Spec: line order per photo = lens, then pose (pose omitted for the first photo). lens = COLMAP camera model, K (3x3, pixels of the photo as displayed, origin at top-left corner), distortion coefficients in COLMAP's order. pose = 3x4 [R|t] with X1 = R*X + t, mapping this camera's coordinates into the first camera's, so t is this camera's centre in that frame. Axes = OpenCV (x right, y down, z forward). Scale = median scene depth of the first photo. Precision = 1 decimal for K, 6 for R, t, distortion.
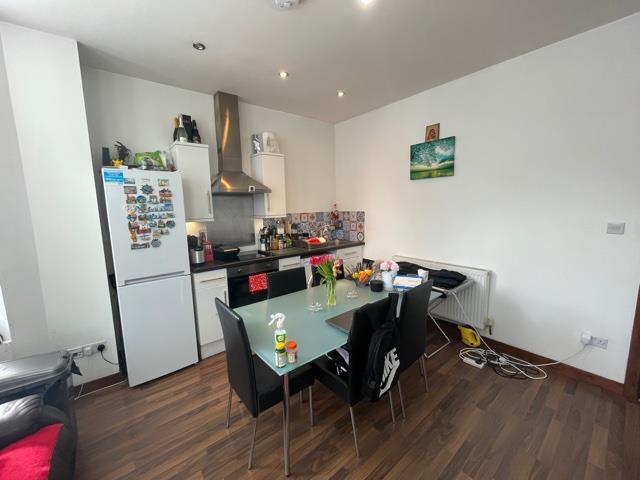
lens RADIAL K [[262.7, 0, 320.0], [0, 262.7, 240.0], [0, 0, 1]] dist [0.000493, -0.000115]
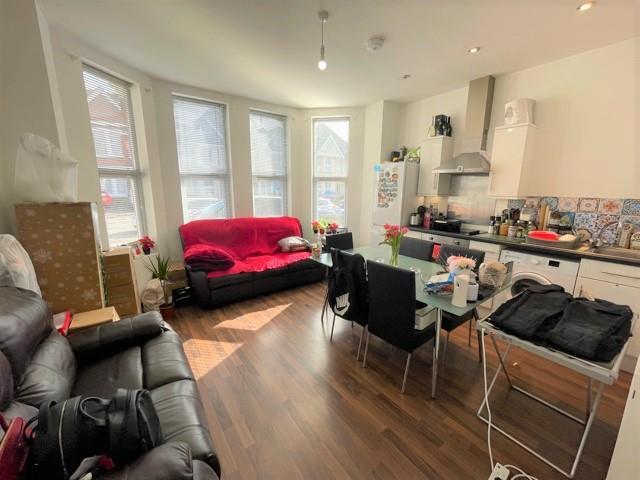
lens RADIAL K [[262.7, 0, 320.0], [0, 262.7, 240.0], [0, 0, 1]] dist [0.000493, -0.000115]
pose [[-0.049911, 0.224231, -0.973257, 1.095595], [-0.137287, 0.963681, 0.229065, -0.100406], [0.989273, 0.145048, -0.017314, 0.597232]]
